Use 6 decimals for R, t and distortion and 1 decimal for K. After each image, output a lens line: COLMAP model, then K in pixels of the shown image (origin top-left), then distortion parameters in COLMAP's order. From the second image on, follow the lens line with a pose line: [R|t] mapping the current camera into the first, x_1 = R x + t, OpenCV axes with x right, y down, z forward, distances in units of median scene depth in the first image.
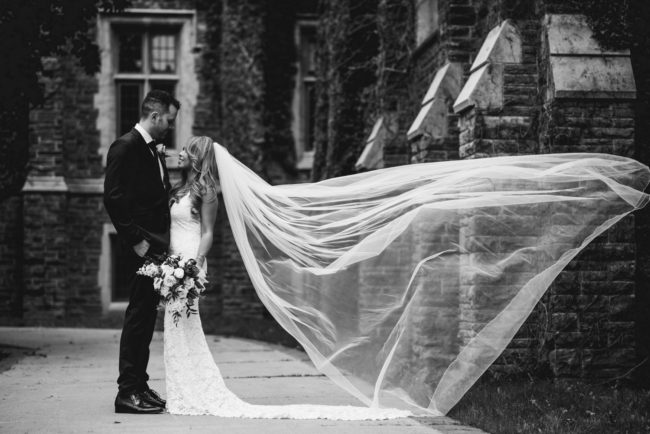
lens RADIAL K [[1615.9, 0, 325.0], [0, 1615.9, 217.0], [0, 0, 1]] dist [0.039988, 1.058414]
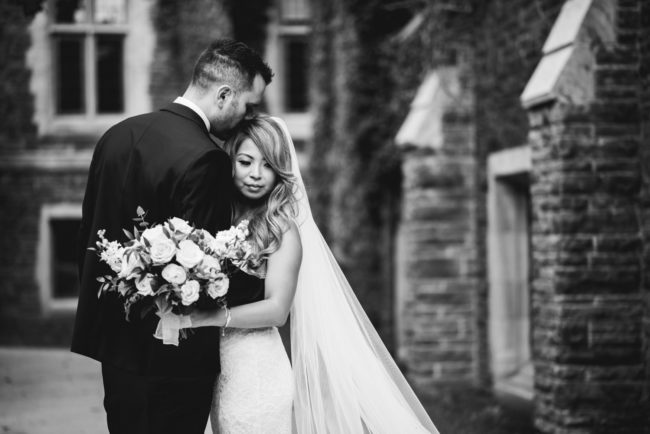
lens RADIAL K [[1615.9, 0, 325.0], [0, 1615.9, 217.0], [0, 0, 1]] dist [0.039988, 1.058414]
pose [[0.998917, -0.014384, 0.044251, -0.040940], [0.013253, 0.999580, 0.025760, -0.014501], [-0.044603, -0.025146, 0.998688, 0.237479]]
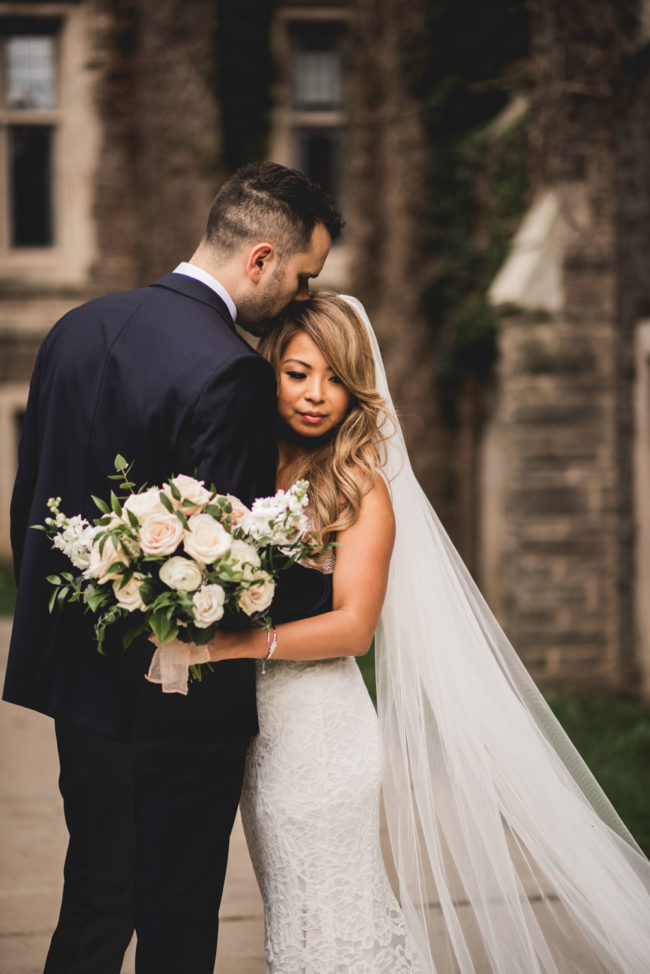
lens RADIAL K [[2427.4, 0, 383.1], [0, 2427.4, 543.5], [0, 0, 1]] dist [-0.021039, 0.333223]
pose [[0.998192, -0.020148, 0.056622, -0.046346], [0.015215, 0.996158, 0.086242, -0.019622], [-0.058142, -0.085224, 0.994664, 0.265192]]
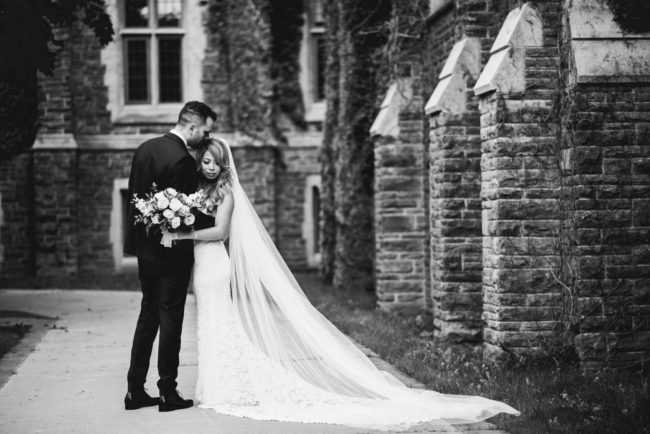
lens RADIAL K [[1615.9, 0, 325.0], [0, 1615.9, 217.0], [0, 0, 1]] dist [0.039988, 1.058414]
pose [[0.999829, -0.018398, -0.001679, -0.007291], [0.018454, 0.998892, 0.043293, -0.019827], [0.000881, -0.043316, 0.999061, -0.001674]]
